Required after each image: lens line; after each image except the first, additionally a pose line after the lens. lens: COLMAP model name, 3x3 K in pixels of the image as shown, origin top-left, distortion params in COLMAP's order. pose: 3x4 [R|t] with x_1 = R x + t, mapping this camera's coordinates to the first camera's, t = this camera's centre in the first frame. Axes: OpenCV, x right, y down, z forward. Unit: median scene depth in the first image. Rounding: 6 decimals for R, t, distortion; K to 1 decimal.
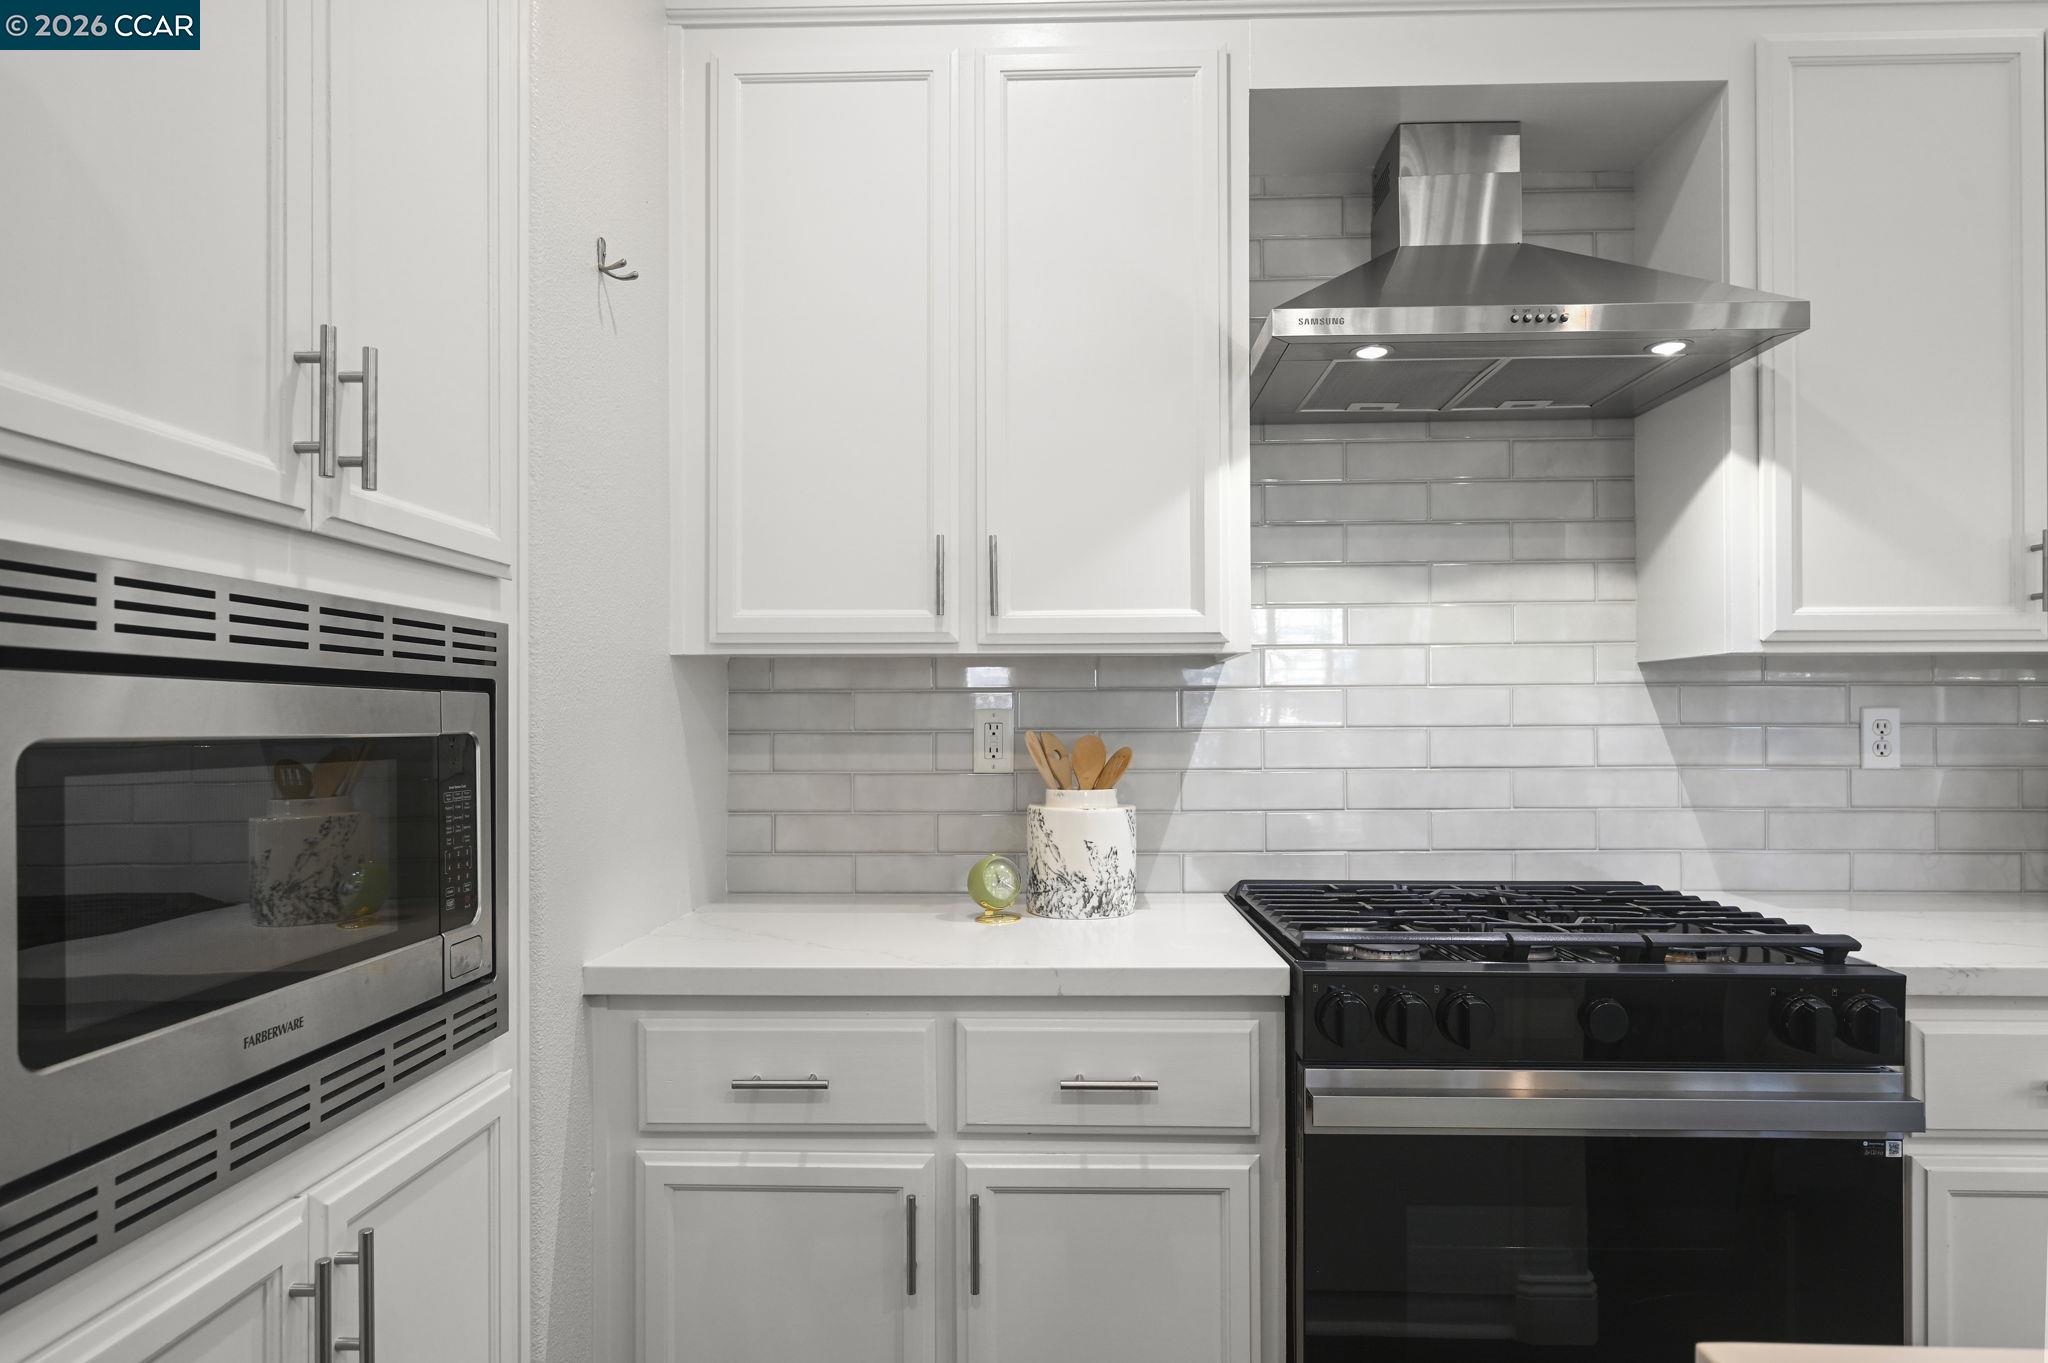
lens RADIAL K [[1145.3, 0, 1030.6], [0, 1145.3, 712.7], [0, 0, 1]] dist [0.004264, -0.000513]
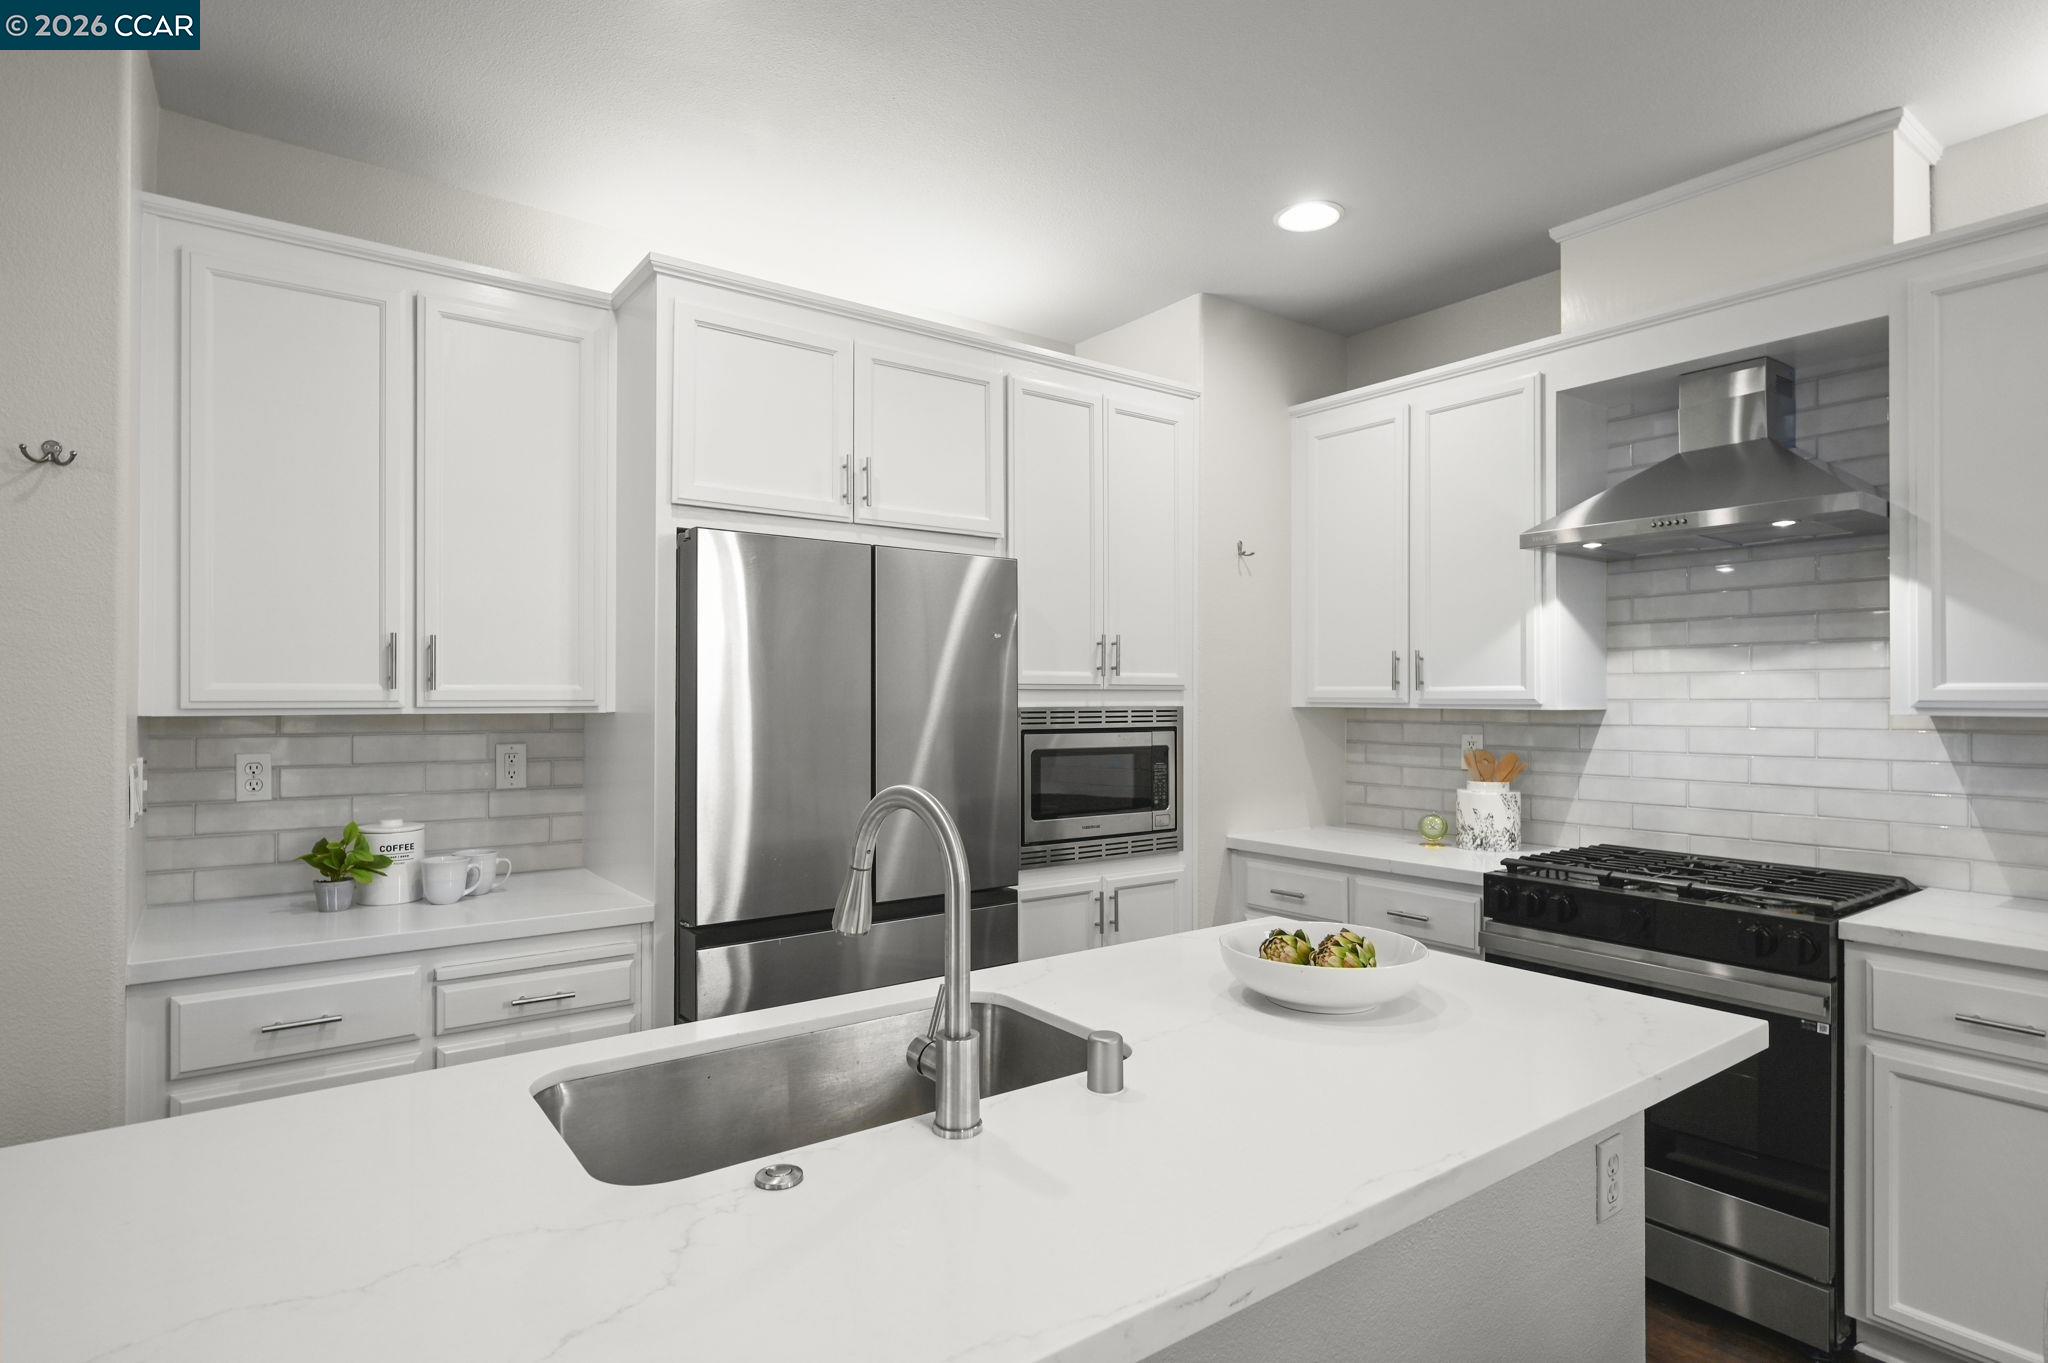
lens RADIAL K [[1069.9, 0, 1027.6], [0, 1069.9, 689.7], [0, 0, 1]] dist [0.000478, 0.002109]
pose [[0.621475, -0.001525, -0.783432, 0.950789], [0.001484, 0.999999, -0.000769, -0.081161], [0.783433, -0.000685, 0.621476, -0.648181]]
